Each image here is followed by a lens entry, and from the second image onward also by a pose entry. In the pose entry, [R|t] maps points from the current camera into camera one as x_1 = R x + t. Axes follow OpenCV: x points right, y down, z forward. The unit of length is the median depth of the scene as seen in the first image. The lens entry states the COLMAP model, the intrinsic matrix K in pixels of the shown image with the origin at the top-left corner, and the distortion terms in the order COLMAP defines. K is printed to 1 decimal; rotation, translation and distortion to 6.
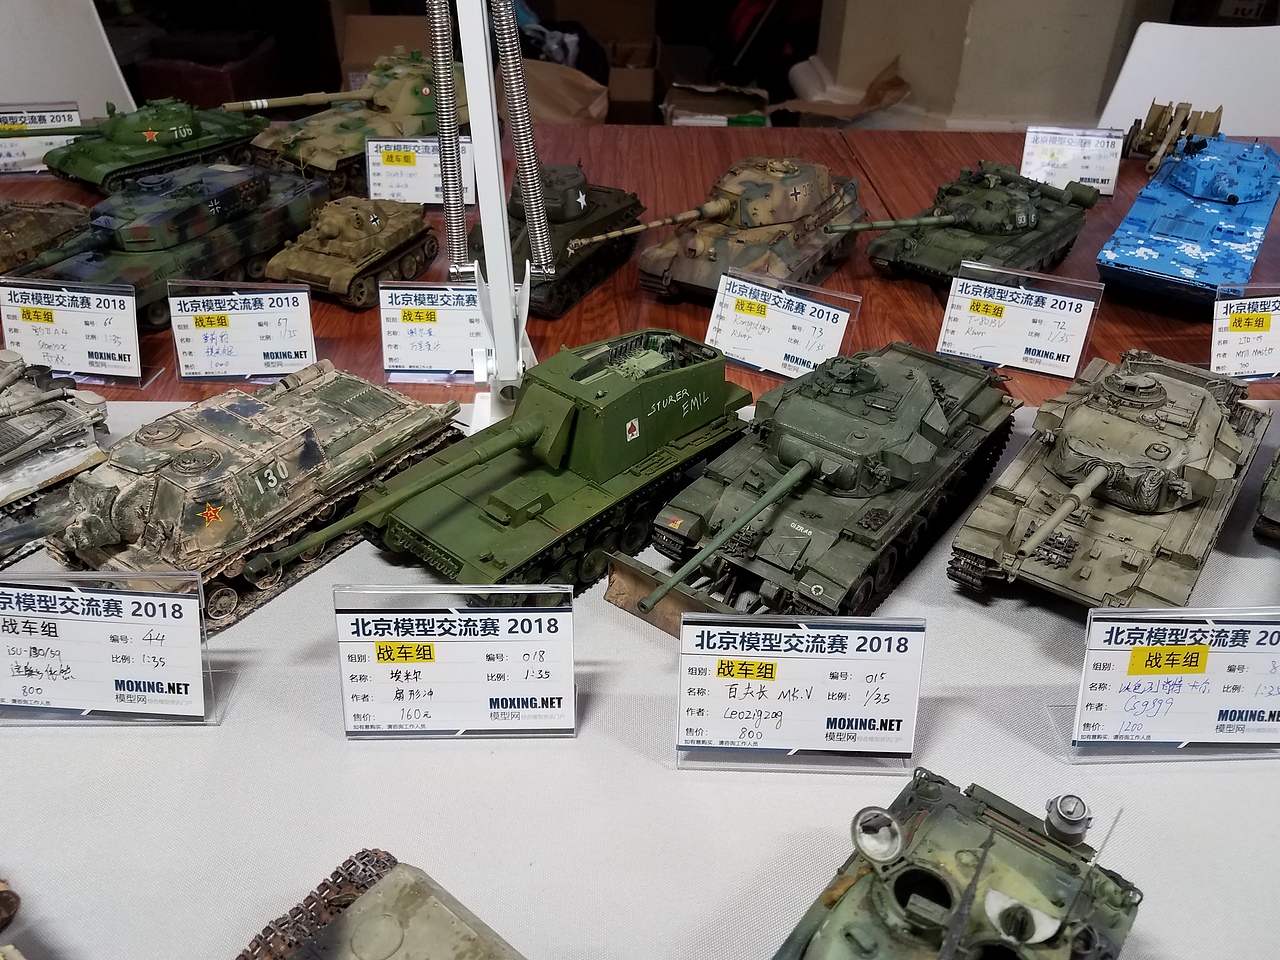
lens RADIAL K [[1037.9, 0, 619.5], [0, 1037.9, 481.7], [0, 0, 1]] dist [-0.010670, -0.007651]
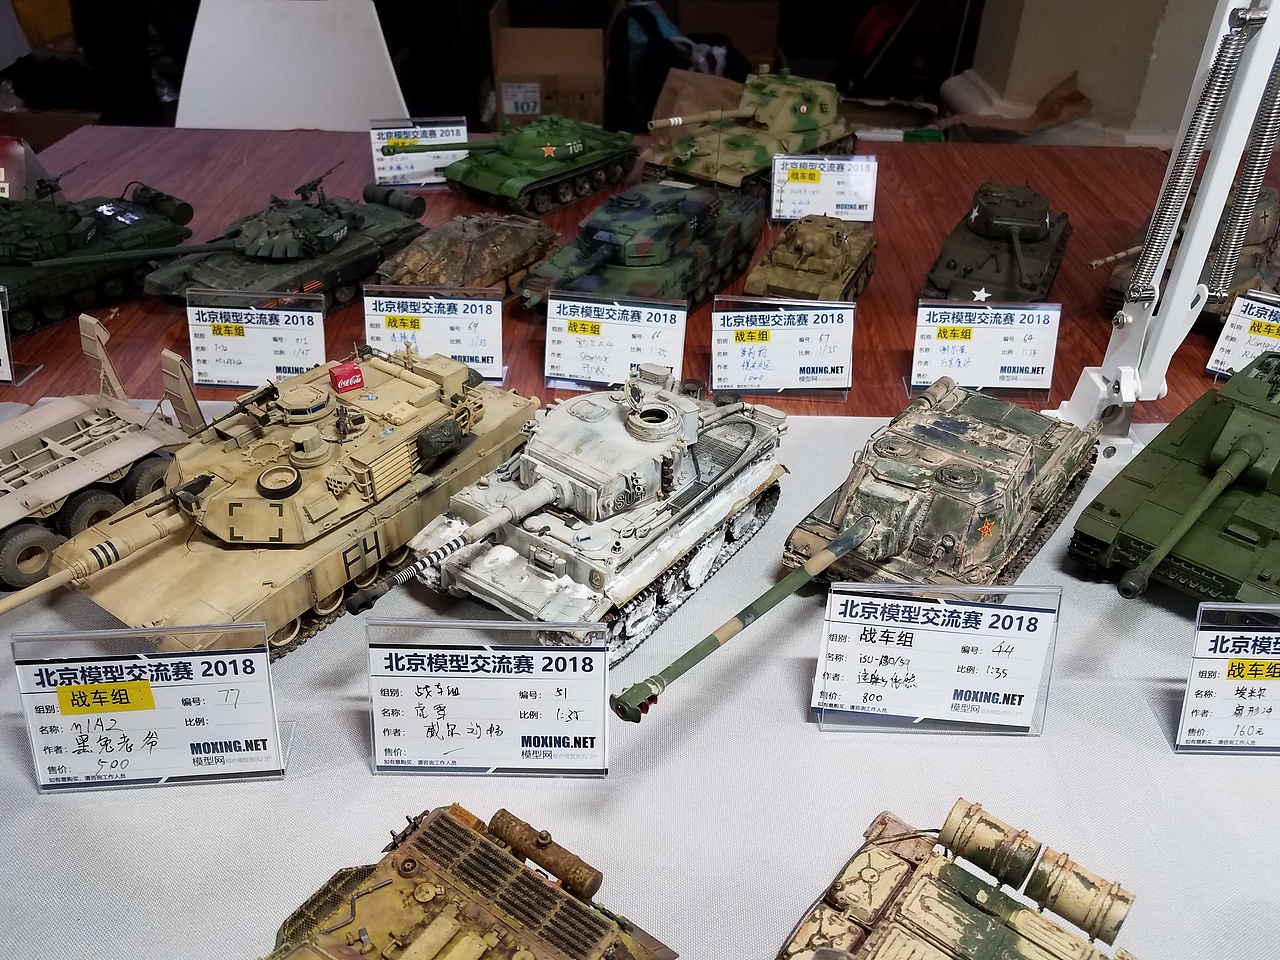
lens RADIAL K [[1037.9, 0, 619.5], [0, 1037.9, 481.7], [0, 0, 1]] dist [-0.010670, -0.007651]
pose [[0.999095, 0.017786, -0.038630, -0.346174], [-0.018110, 0.999804, -0.008056, -0.000275], [0.038479, 0.008748, 0.999221, -0.020482]]
